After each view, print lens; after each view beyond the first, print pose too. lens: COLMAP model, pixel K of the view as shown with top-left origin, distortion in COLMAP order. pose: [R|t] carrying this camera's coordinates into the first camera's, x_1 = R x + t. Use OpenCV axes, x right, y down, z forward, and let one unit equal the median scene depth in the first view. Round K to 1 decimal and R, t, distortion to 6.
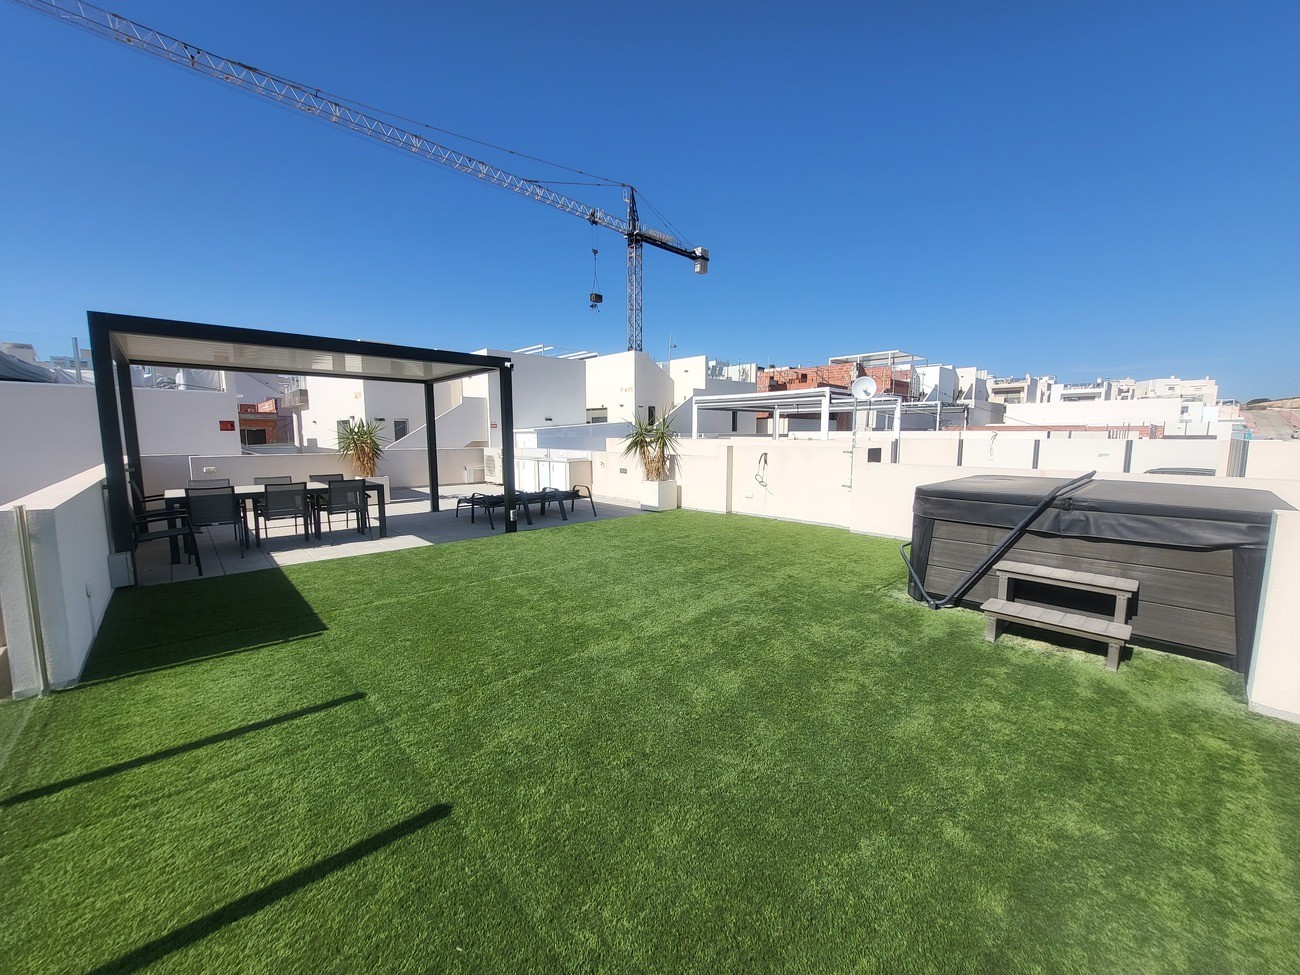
lens RADIAL K [[509.9, 0, 650.2], [0, 509.9, 490.0], [0, 0, 1]] dist [-0.000323, 0.000586]
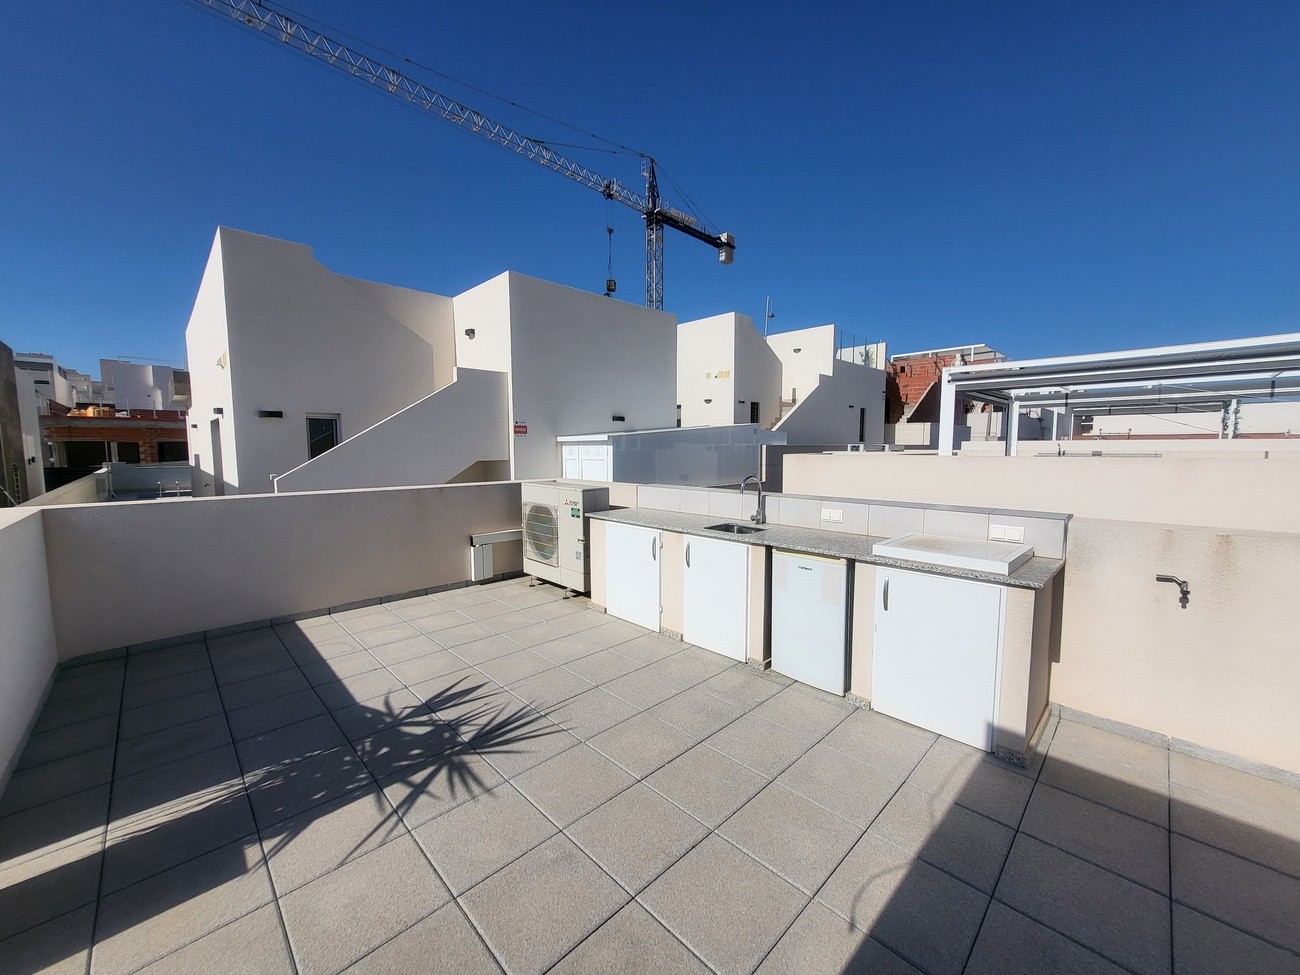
lens RADIAL K [[509.9, 0, 656.0], [0, 509.9, 488.4], [0, 0, 1]] dist [-0.000323, 0.000586]
pose [[0.999418, -0.004050, 0.033867, -0.062074], [0.004901, 0.999674, -0.025075, -0.017907], [-0.033754, 0.025226, 0.999112, 0.161350]]
